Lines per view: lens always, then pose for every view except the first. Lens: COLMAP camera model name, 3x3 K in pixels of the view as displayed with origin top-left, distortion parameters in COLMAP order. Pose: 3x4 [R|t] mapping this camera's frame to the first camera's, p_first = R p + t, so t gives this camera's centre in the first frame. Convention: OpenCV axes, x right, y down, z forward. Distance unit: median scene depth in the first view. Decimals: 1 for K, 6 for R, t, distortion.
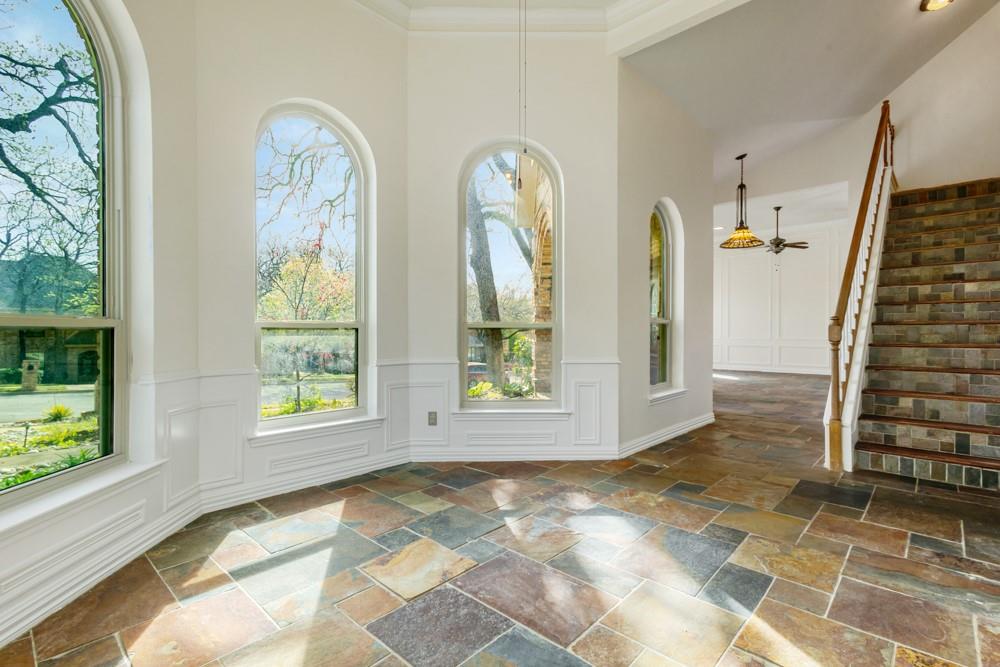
lens RADIAL K [[474.3, 0, 502.1], [0, 474.3, 330.9], [0, 0, 1]] dist [-0.003855, -0.001121]
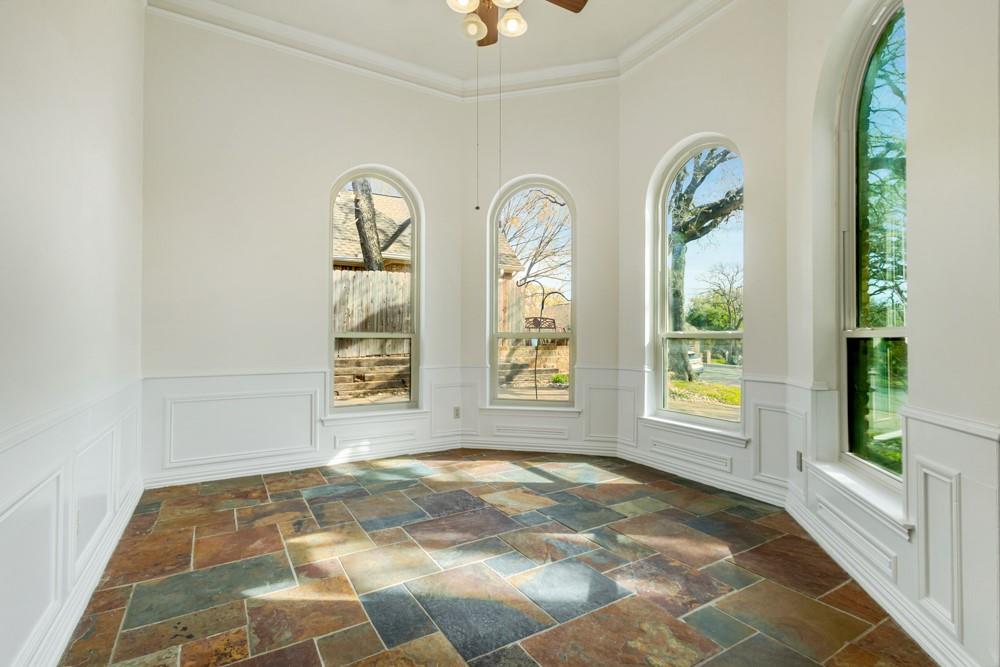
lens RADIAL K [[474.3, 0, 502.5], [0, 474.3, 332.0], [0, 0, 1]] dist [-0.003855, -0.001121]
pose [[-0.279163, -0.006870, -0.960219, 1.109470], [-0.007370, 0.999960, -0.005012, -0.020367], [0.960216, 0.005678, -0.279202, 1.200344]]
